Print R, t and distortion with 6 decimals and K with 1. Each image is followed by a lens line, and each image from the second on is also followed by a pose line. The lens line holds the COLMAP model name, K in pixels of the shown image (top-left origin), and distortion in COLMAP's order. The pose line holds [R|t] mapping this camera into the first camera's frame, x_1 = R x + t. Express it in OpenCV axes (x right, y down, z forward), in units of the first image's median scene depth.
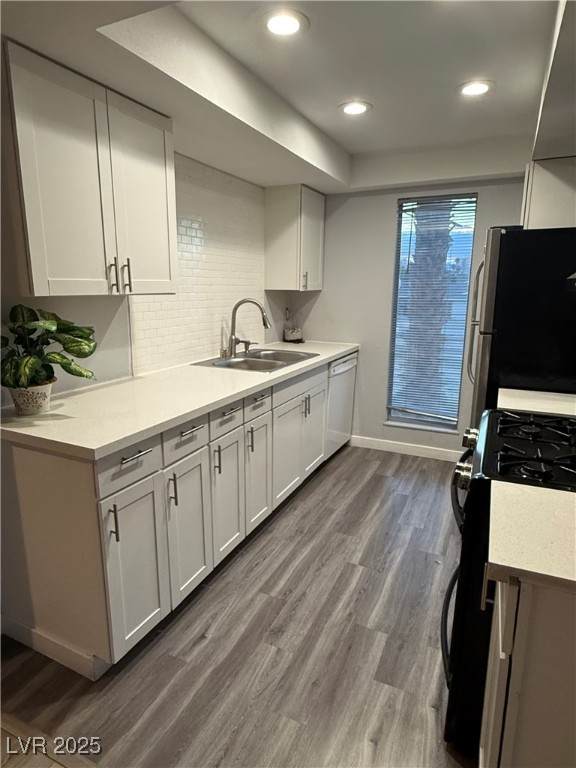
lens RADIAL K [[452.2, 0, 285.9], [0, 452.2, 385.2], [0, 0, 1]] dist [0.002257, 0.001023]
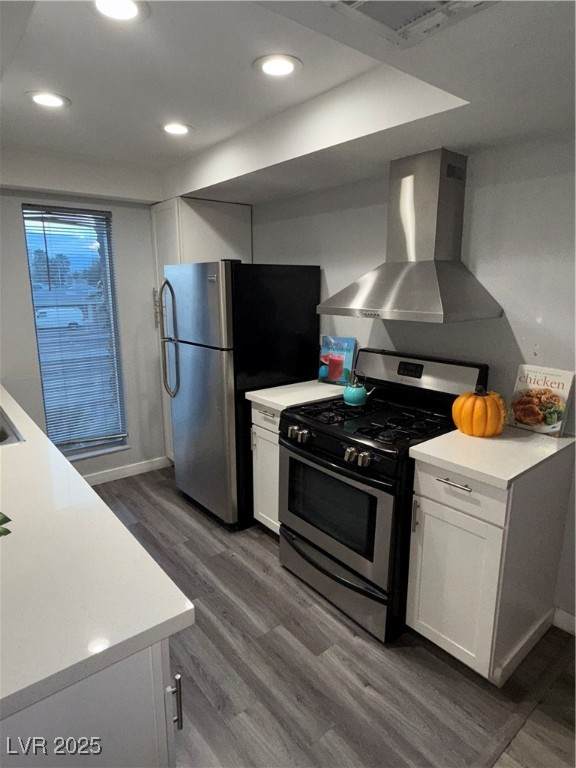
lens RADIAL K [[452.2, 0, 286.5], [0, 452.2, 382.3], [0, 0, 1]] dist [0.002257, 0.001023]
pose [[0.434211, -0.178239, 0.883002, -0.630091], [0.189709, 0.976339, 0.103792, -0.143067], [-0.880609, 0.122446, 0.457750, 0.390196]]
